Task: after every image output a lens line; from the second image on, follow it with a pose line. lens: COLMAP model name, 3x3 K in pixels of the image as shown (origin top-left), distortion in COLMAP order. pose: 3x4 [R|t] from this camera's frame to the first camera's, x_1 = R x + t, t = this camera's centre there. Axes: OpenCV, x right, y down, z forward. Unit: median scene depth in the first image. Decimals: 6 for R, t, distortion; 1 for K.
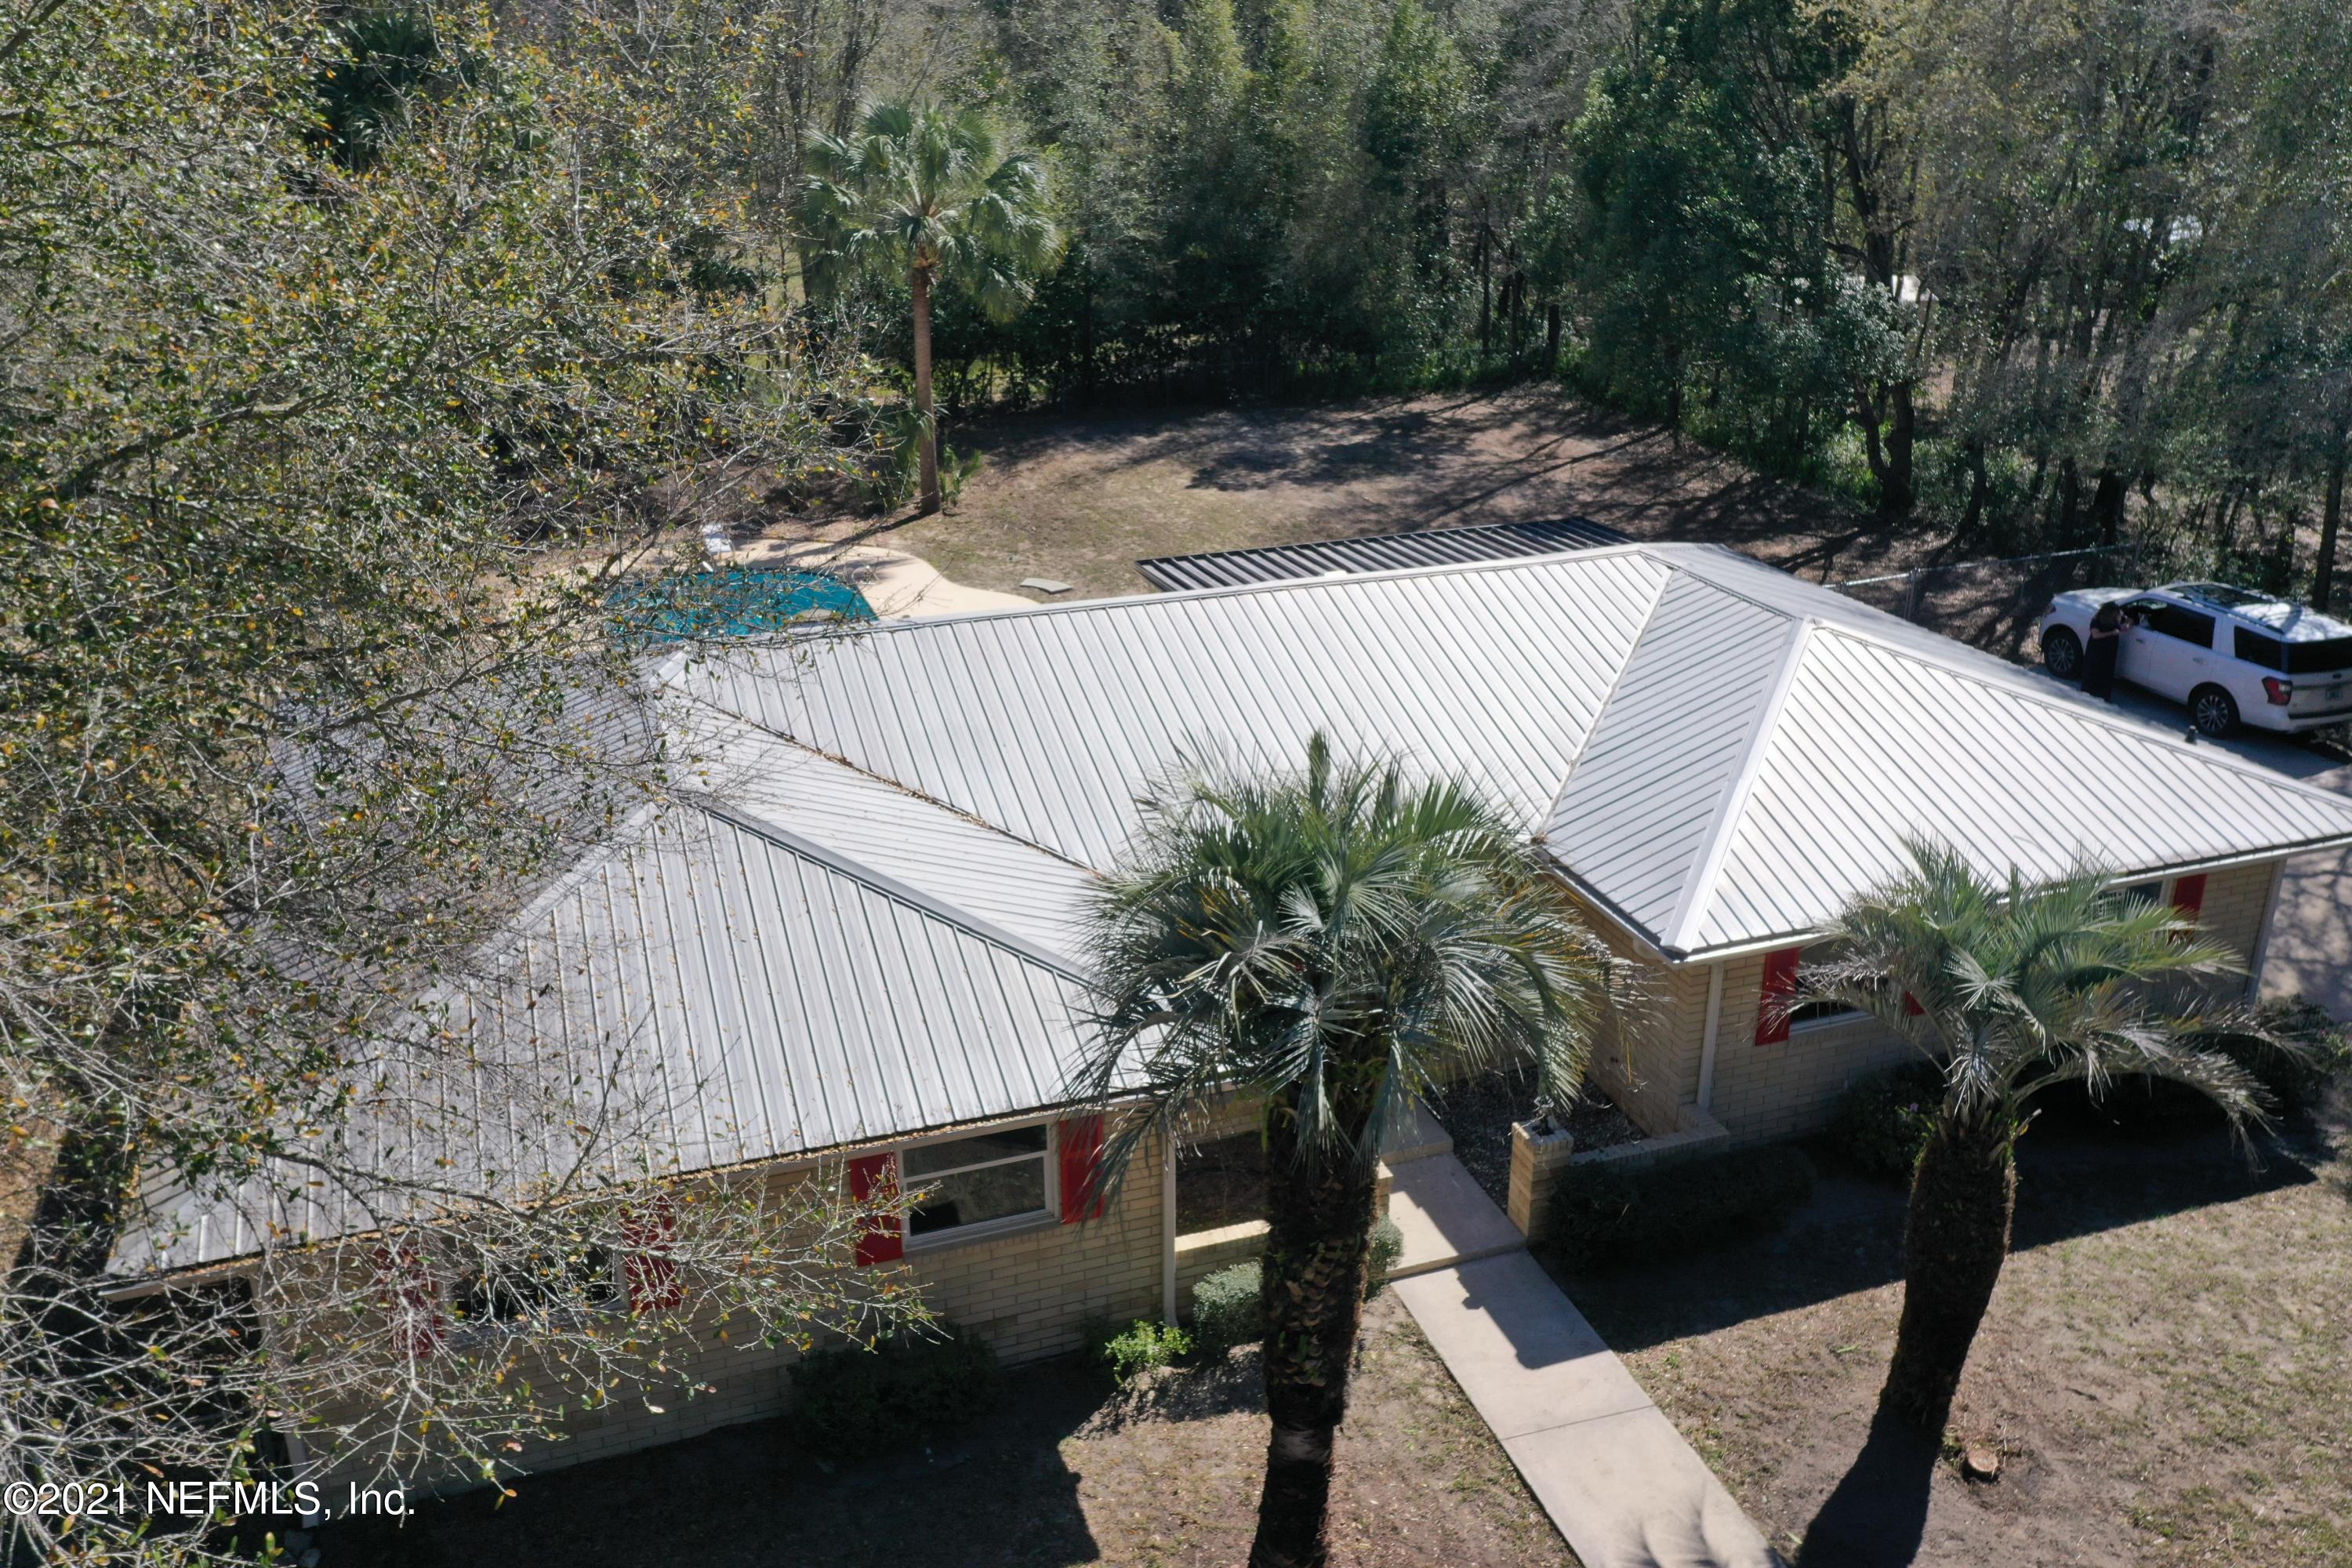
lens RADIAL K [[1894.5, 0, 1176.0], [0, 1894.5, 784.0], [0, 0, 1]] dist [0.009821, -0.002522]
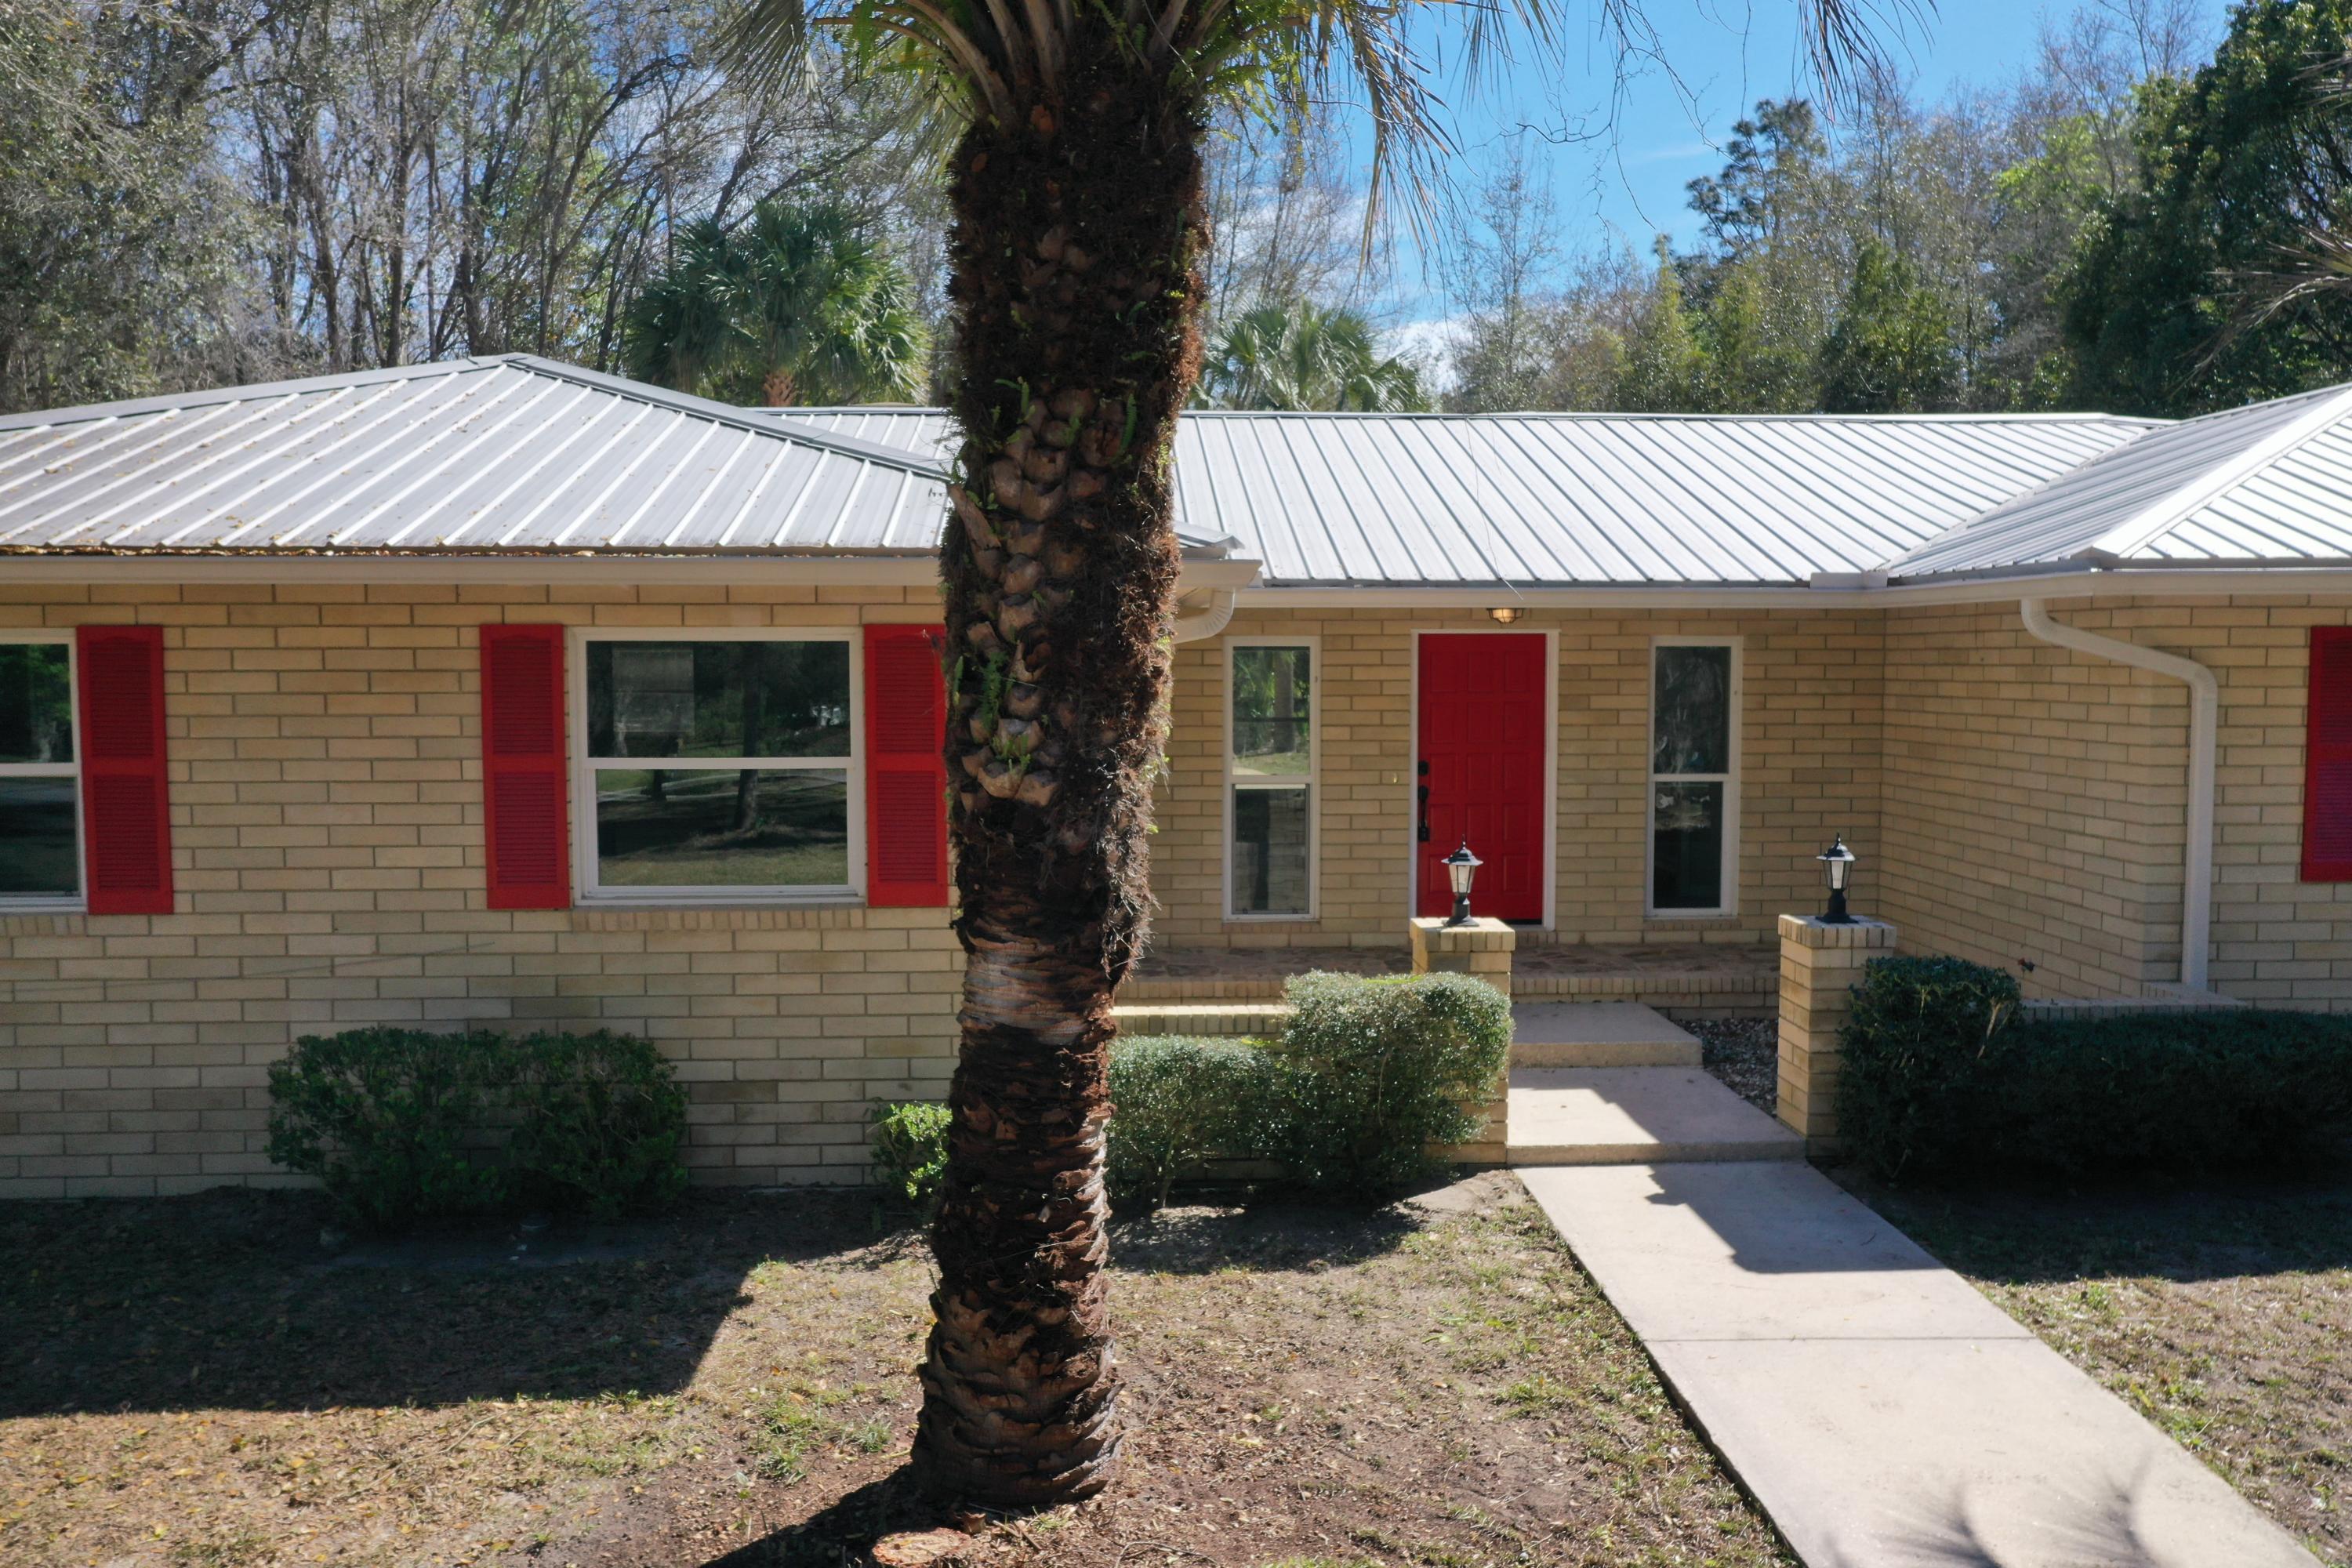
lens RADIAL K [[1894.5, 0, 1176.0], [0, 1894.5, 784.0], [0, 0, 1]] dist [0.009821, -0.002522]
pose [[0.960345, 0.025541, -0.277643, 0.081759], [-0.110263, 0.949407, -0.294054, 0.160773], [0.256086, 0.313007, 0.914575, 0.232960]]
